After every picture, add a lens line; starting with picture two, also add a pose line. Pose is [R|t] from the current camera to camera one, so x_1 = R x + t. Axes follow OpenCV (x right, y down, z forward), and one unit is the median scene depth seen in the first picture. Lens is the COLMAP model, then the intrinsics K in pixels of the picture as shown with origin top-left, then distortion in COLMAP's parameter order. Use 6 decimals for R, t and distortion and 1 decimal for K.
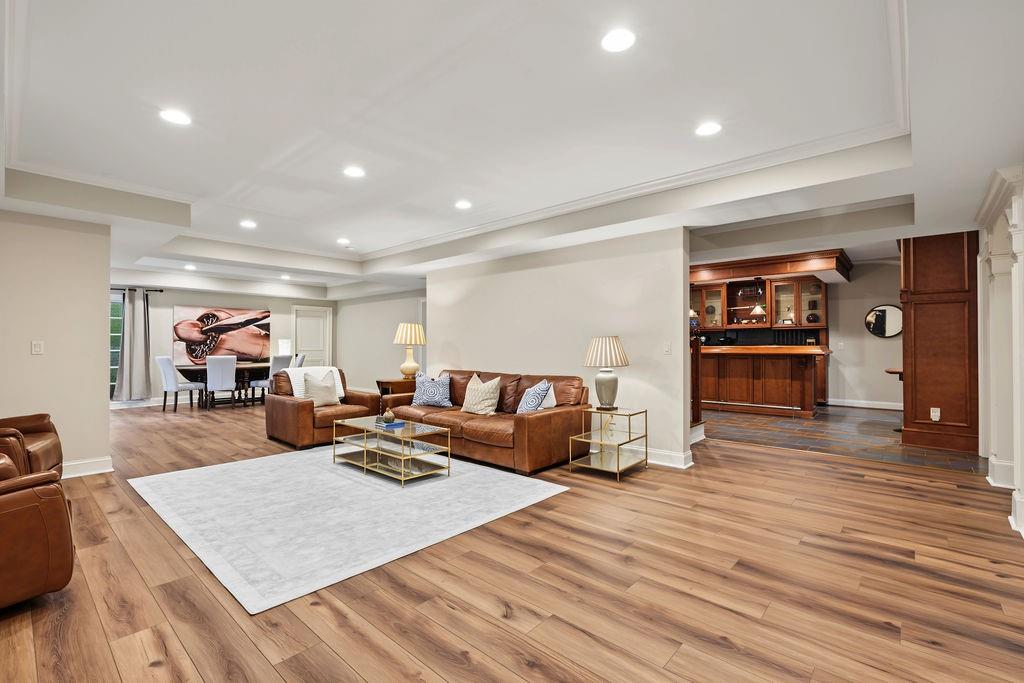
lens RADIAL K [[466.9, 0, 509.3], [0, 466.9, 346.4], [0, 0, 1]] dist [-0.014440, 0.009631]
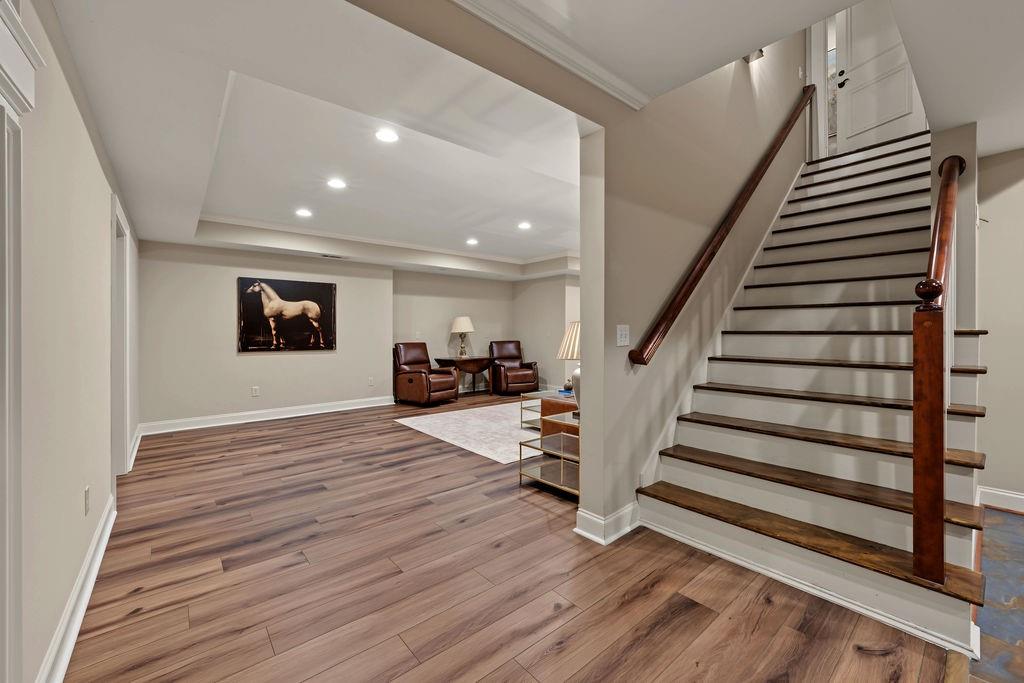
lens RADIAL K [[406.3, 0, 515.1], [0, 406.3, 331.2], [0, 0, 1]] dist [-0.026144, 0.007208]
pose [[-0.140937, -0.002218, -0.990016, 1.432629], [0.001559, 0.999996, -0.002463, -0.012979], [0.990017, -0.001891, -0.140932, 1.533190]]
